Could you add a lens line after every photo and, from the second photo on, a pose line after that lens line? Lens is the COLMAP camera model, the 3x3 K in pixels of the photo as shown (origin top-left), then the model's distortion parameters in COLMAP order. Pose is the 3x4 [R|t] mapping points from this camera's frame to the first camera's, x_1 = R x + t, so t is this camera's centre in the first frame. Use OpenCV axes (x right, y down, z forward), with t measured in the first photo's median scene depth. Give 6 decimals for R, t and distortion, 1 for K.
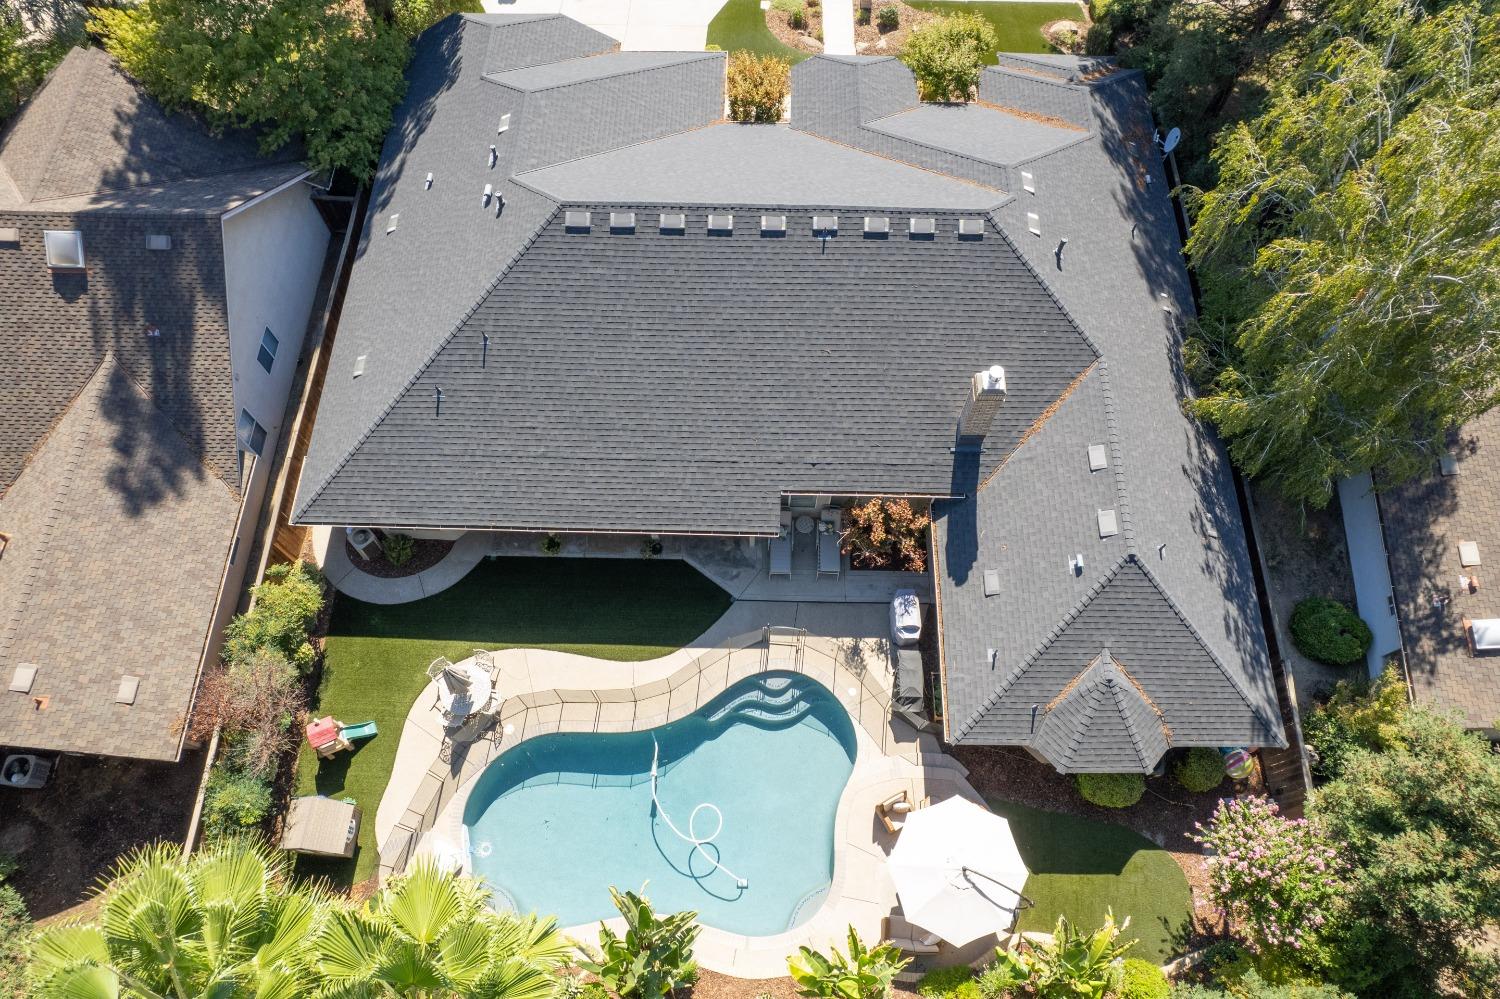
lens RADIAL K [[956.6, 0, 759.3], [0, 956.6, 513.6], [0, 0, 1]] dist [-0.081760, 0.077419]
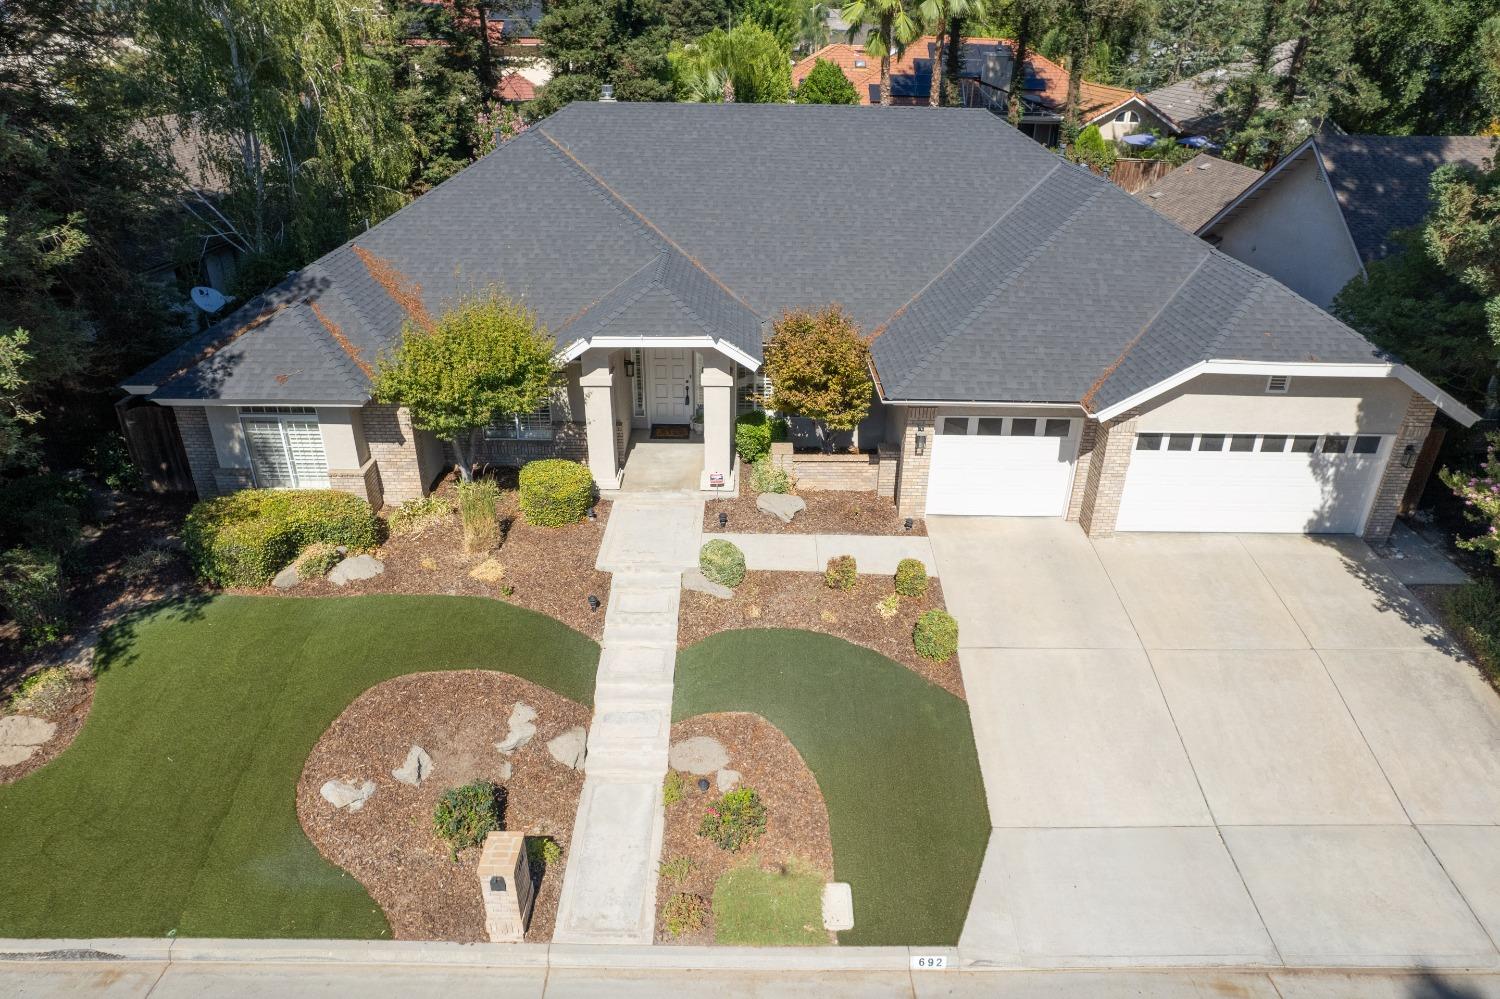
lens RADIAL K [[956.6, 0, 759.3], [0, 956.6, 513.6], [0, 0, 1]] dist [-0.081760, 0.077419]
pose [[-0.999215, -0.008646, -0.038669, 0.071090], [-0.038049, -0.063026, 0.997286, -1.307686], [-0.011060, 0.997974, 0.062648, 1.308571]]
